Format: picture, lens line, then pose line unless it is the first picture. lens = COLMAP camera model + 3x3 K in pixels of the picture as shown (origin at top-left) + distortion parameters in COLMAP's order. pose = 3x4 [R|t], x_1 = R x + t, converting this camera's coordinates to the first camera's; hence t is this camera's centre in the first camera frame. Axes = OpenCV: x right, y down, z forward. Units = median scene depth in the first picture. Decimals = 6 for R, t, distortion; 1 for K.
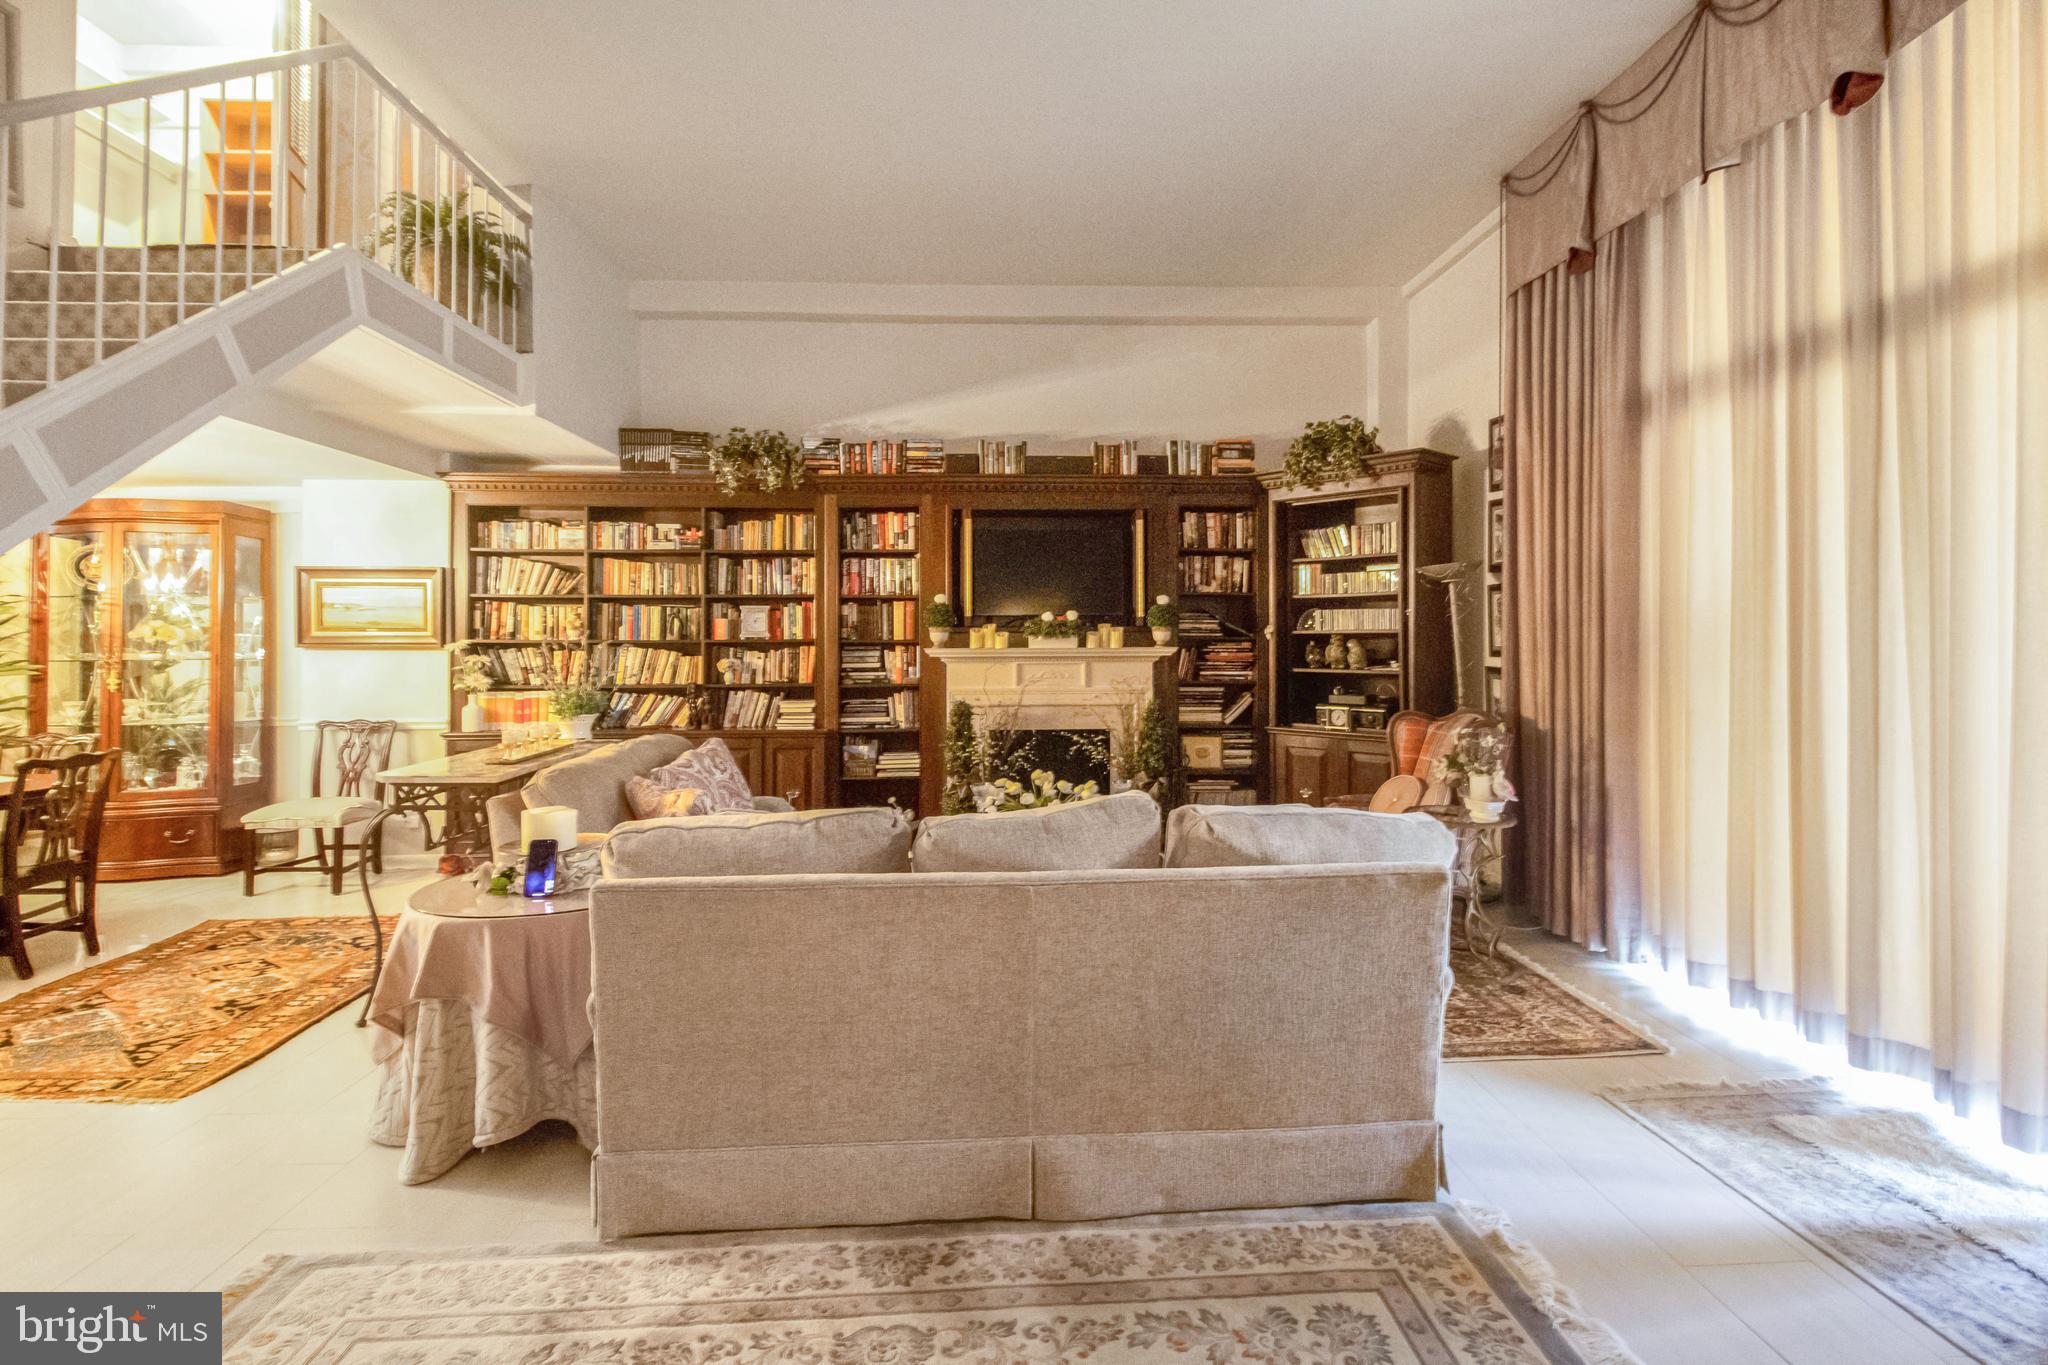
lens RADIAL K [[957.7, 0, 1021.1], [0, 957.7, 642.9], [0, 0, 1]] dist [0.017900, -0.008972]
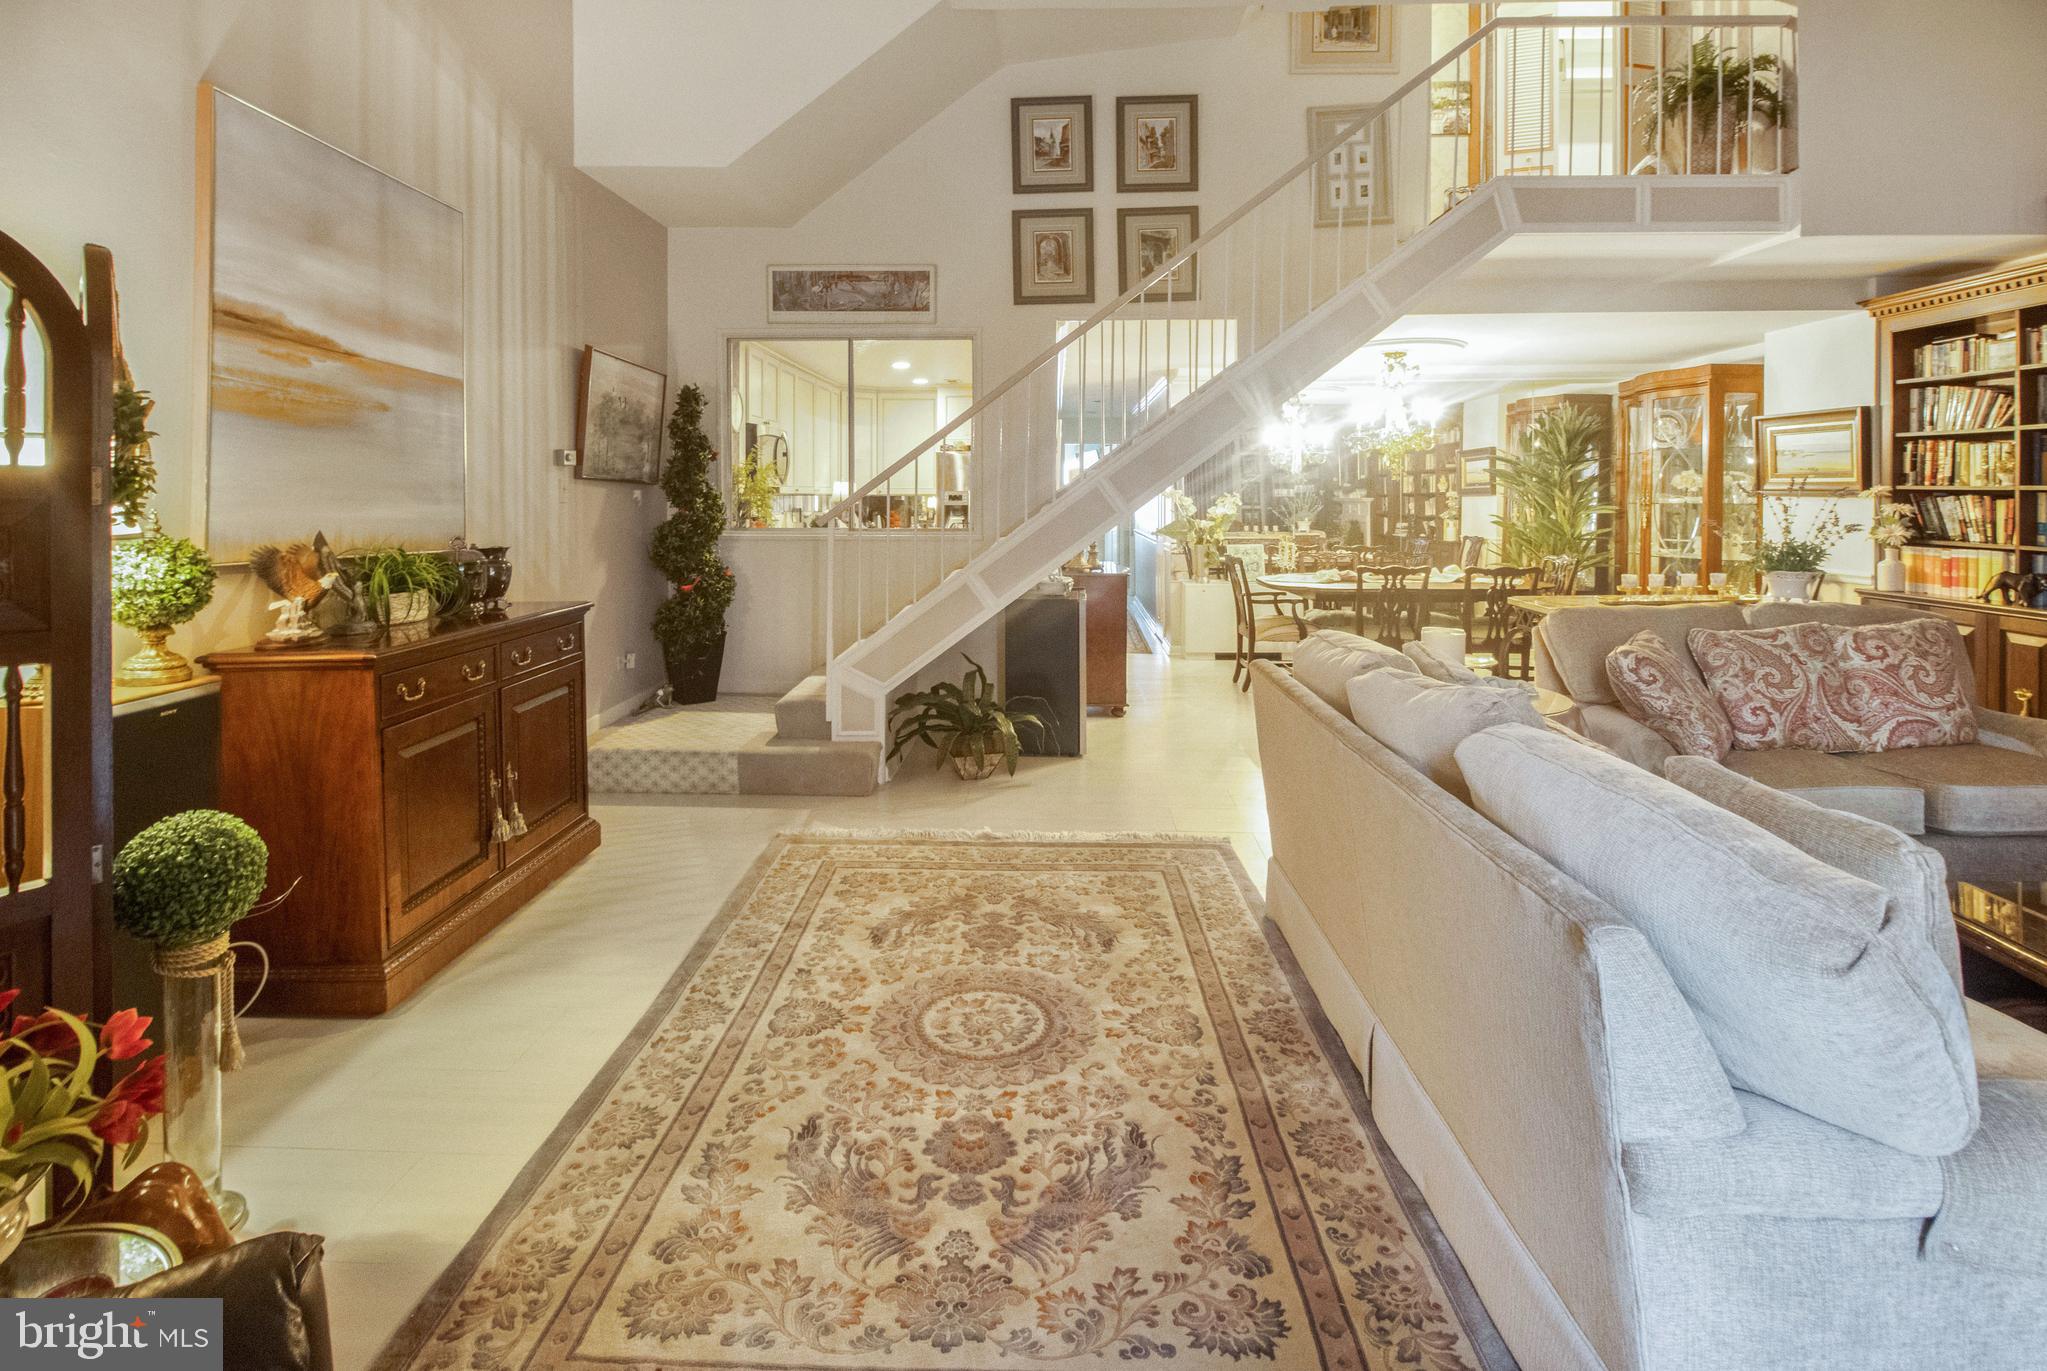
lens RADIAL K [[988.9, 0, 1020.5], [0, 988.9, 482.3], [0, 0, 1]] dist [0.003086, -0.006017]
pose [[-0.078895, -0.005585, -0.996867, 0.389617], [-0.002712, 0.999982, -0.005388, 0.000491], [0.996879, 0.002278, -0.078909, 0.285273]]
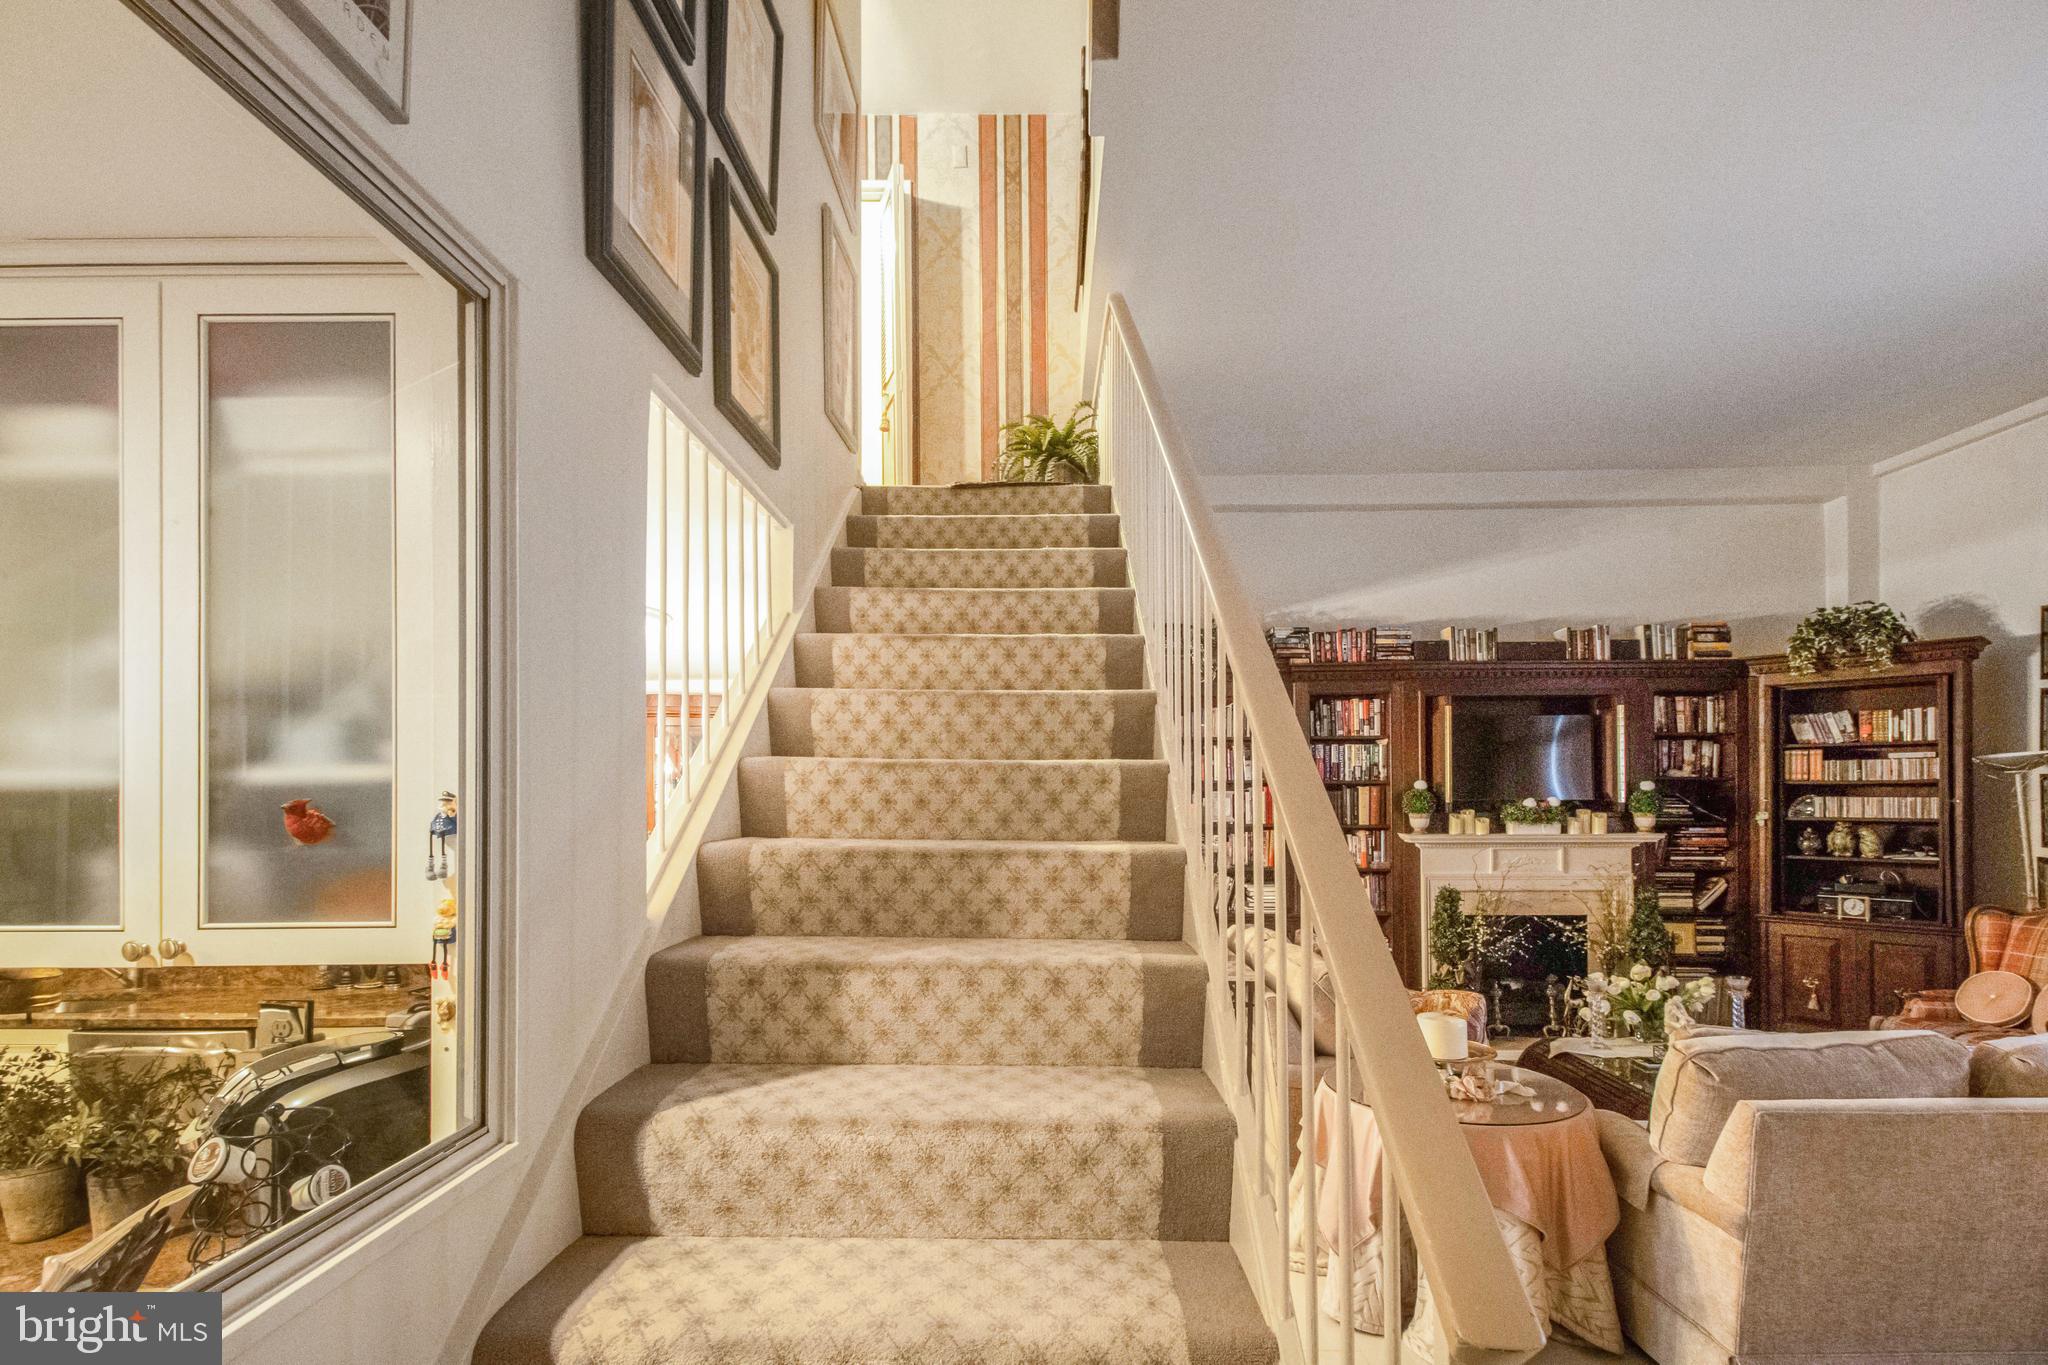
lens RADIAL K [[964.0, 0, 994.3], [0, 964.0, 787.4], [0, 0, 1]] dist [0.004349, -0.006244]
pose [[0.997129, -0.000998, -0.075709, -0.442323], [0.000314, 0.999959, -0.009050, -0.033582], [0.075715, 0.009000, 0.997089, -0.047096]]
